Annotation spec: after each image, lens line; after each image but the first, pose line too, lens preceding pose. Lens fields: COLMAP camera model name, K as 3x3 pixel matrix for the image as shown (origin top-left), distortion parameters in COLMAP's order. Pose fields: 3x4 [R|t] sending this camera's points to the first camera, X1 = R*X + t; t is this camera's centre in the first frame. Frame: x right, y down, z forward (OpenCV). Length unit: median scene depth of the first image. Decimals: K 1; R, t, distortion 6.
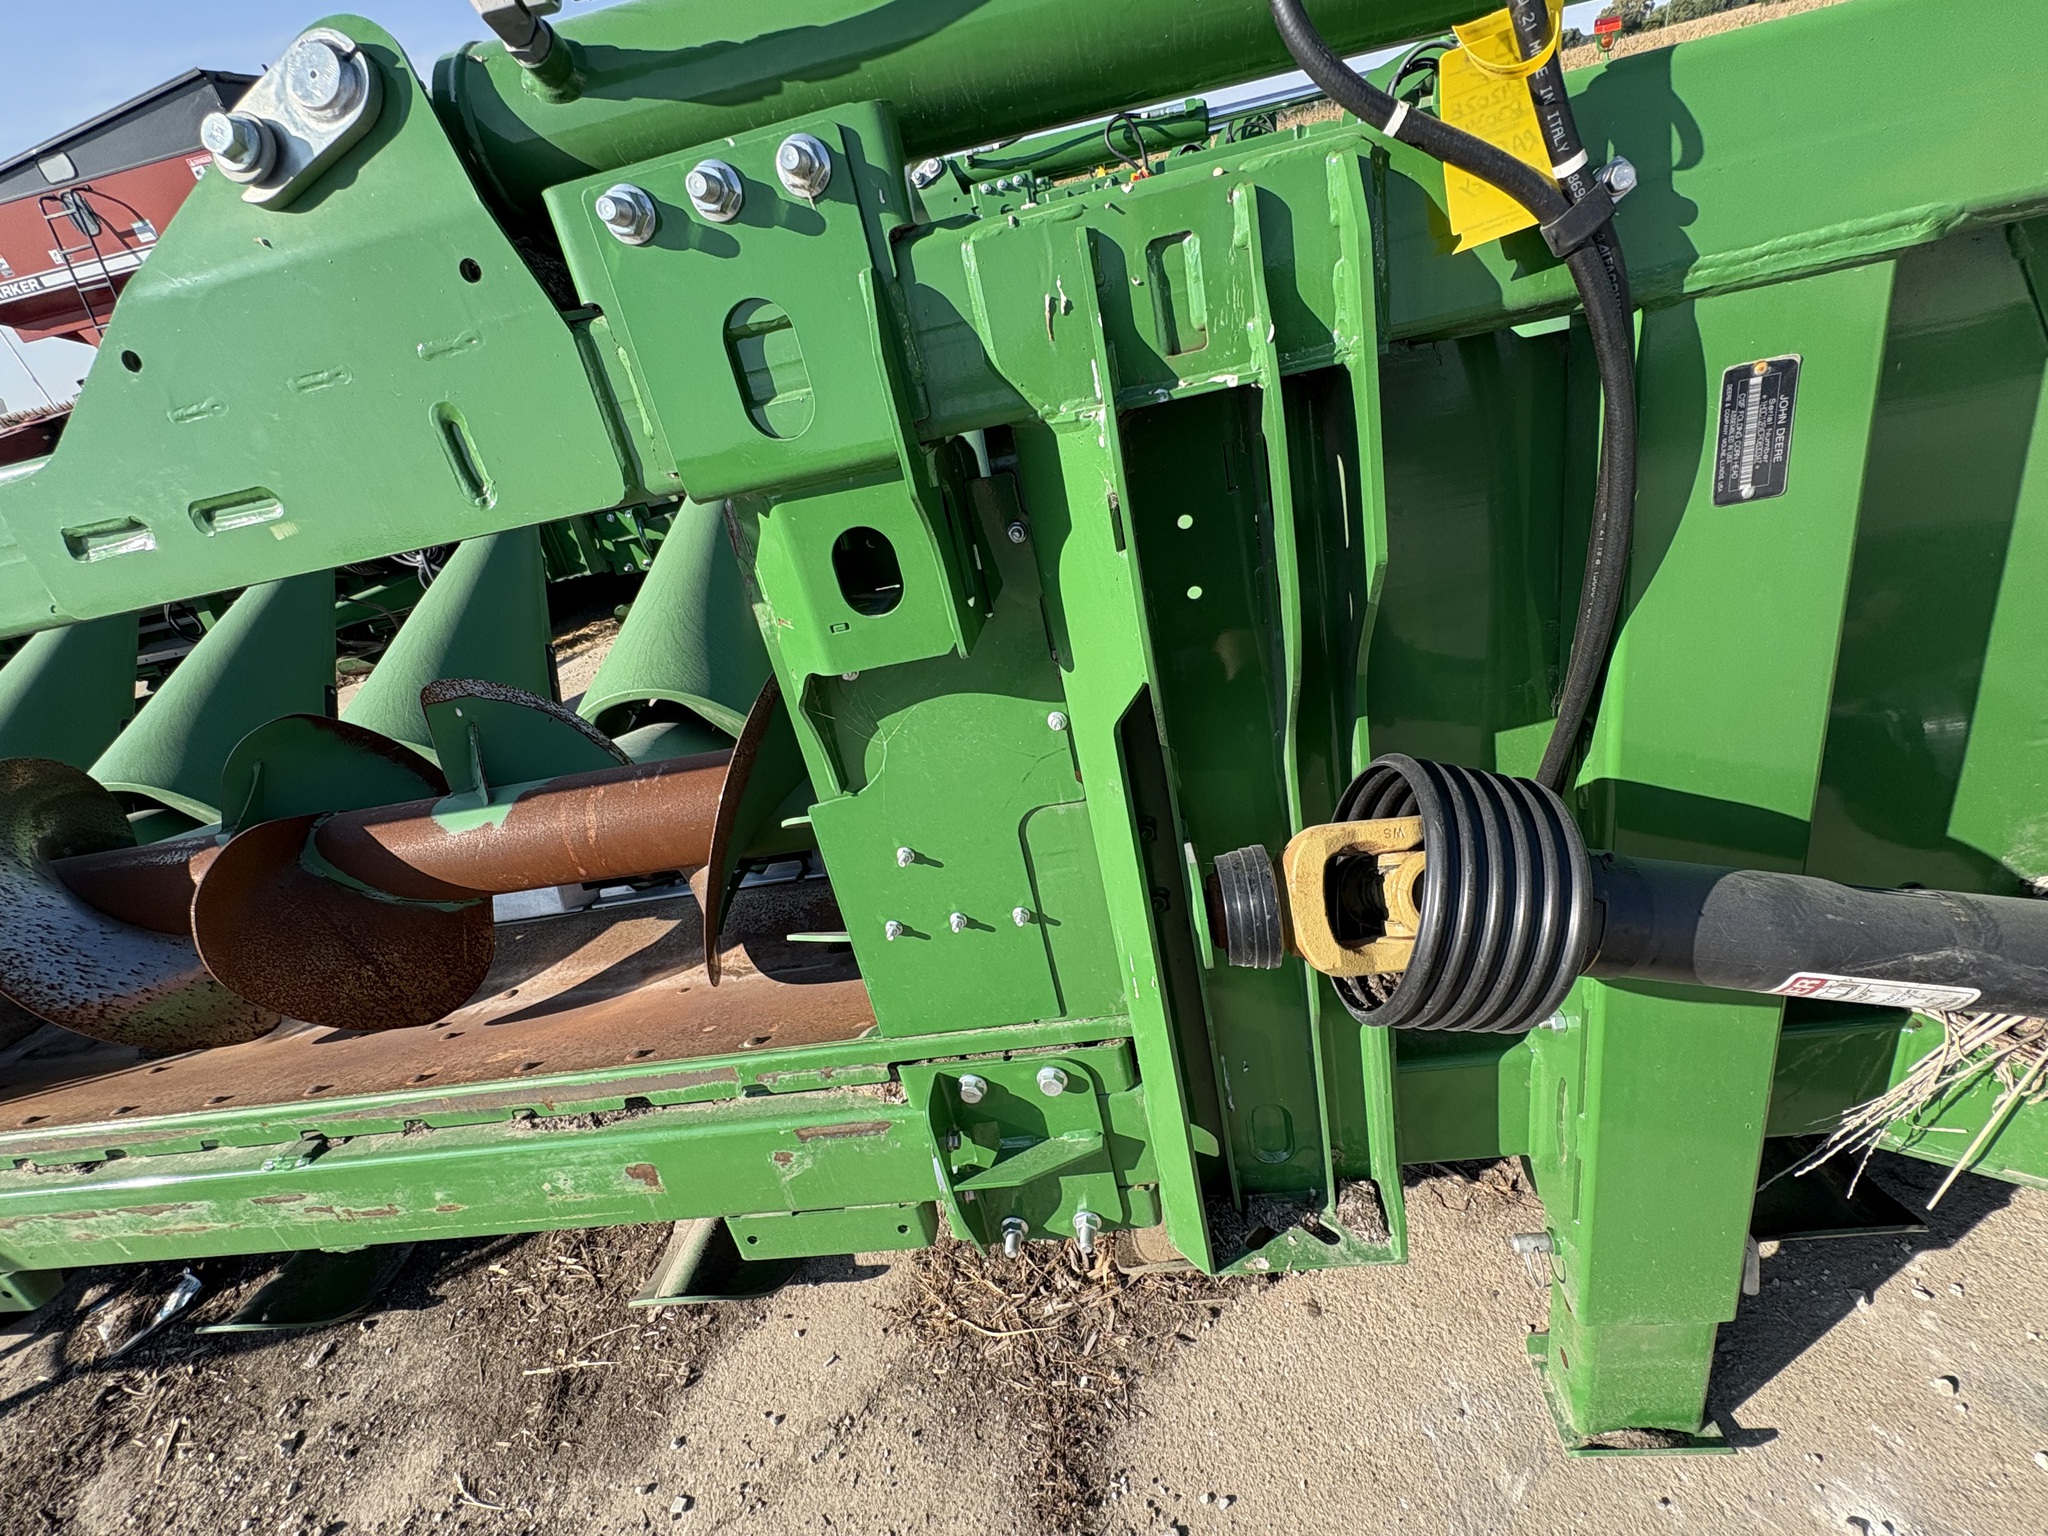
lens RADIAL K [[931.4, 0, 1021.0], [0, 931.4, 764.4], [0, 0, 1]] dist [0.001758, -0.000495]
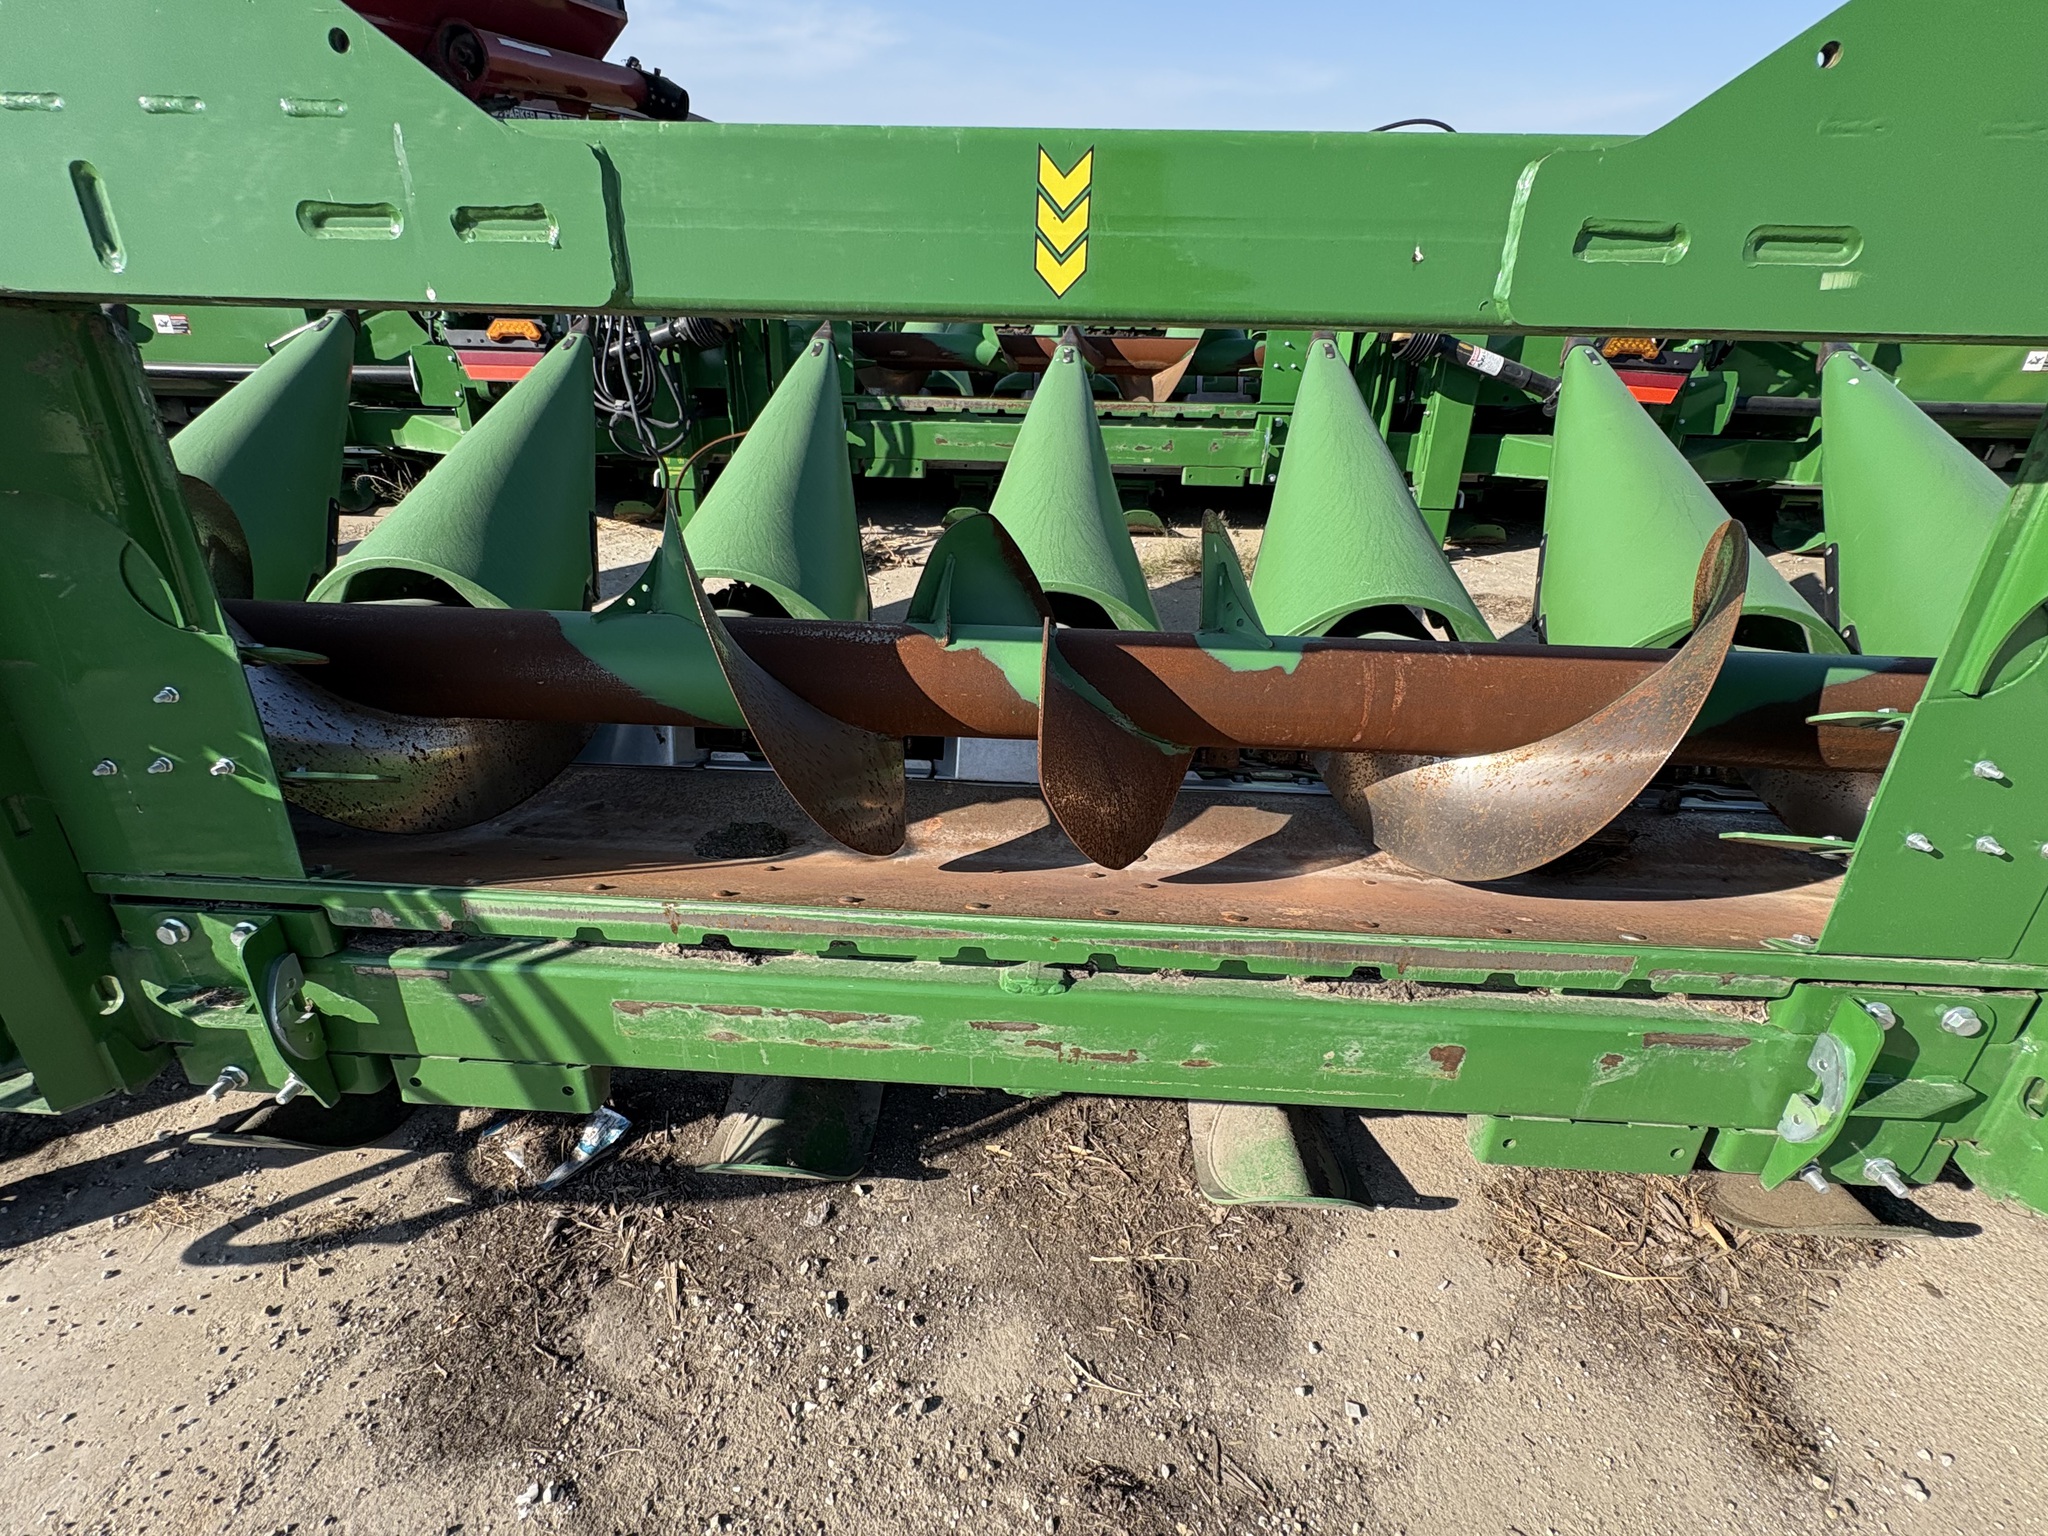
lens RADIAL K [[931.4, 0, 1019.6], [0, 931.4, 765.4], [0, 0, 1]] dist [0.001758, -0.000495]
pose [[0.974171, 0.191064, 0.120355, -0.804919], [-0.190111, 0.981570, -0.019459, 0.199611], [-0.121855, -0.003924, 0.992540, 0.086602]]
